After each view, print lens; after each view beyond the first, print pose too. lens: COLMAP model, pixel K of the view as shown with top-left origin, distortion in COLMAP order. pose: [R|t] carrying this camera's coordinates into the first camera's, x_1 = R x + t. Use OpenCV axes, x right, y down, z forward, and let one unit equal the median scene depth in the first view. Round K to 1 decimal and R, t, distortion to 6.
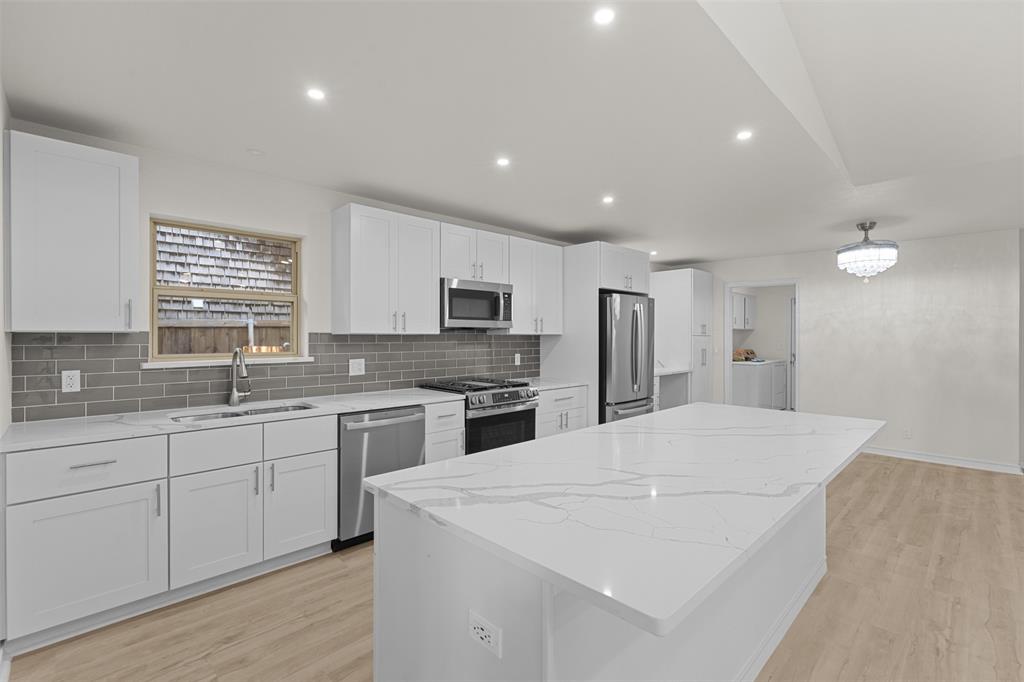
lens RADIAL K [[464.8, 0, 516.3], [0, 464.8, 340.9], [0, 0, 1]] dist [-0.003669, 0.001725]
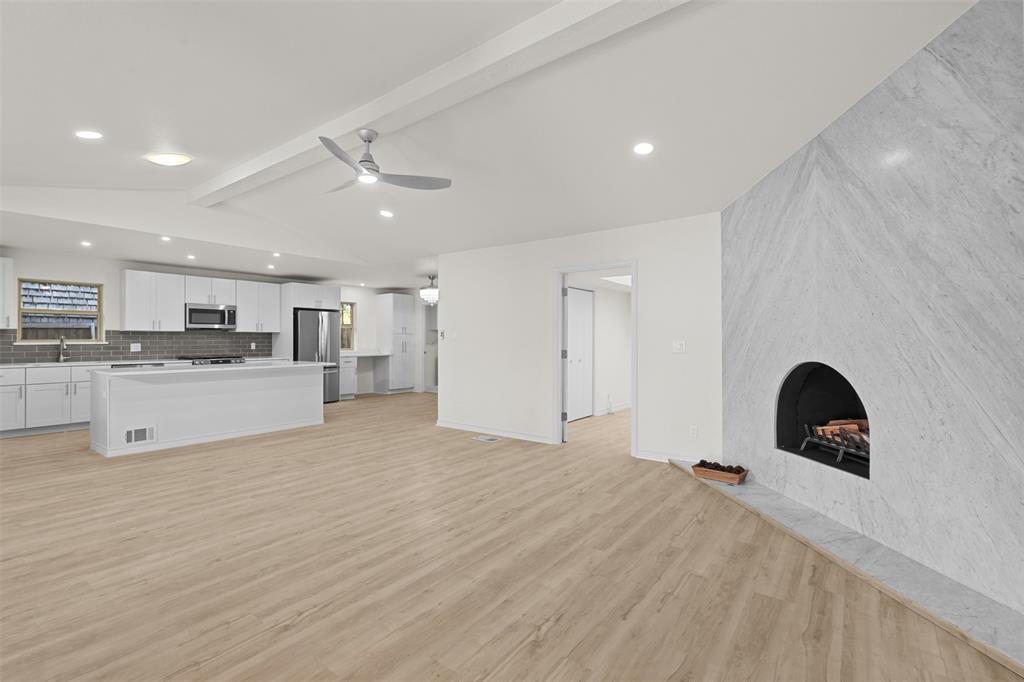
lens RADIAL K [[464.8, 0, 513.2], [0, 464.8, 338.0], [0, 0, 1]] dist [-0.003669, 0.001725]
pose [[0.988728, -0.002273, 0.149705, 0.930328], [0.004325, 0.999901, -0.013384, 0.046879], [-0.149660, 0.013881, 0.988640, -1.178780]]
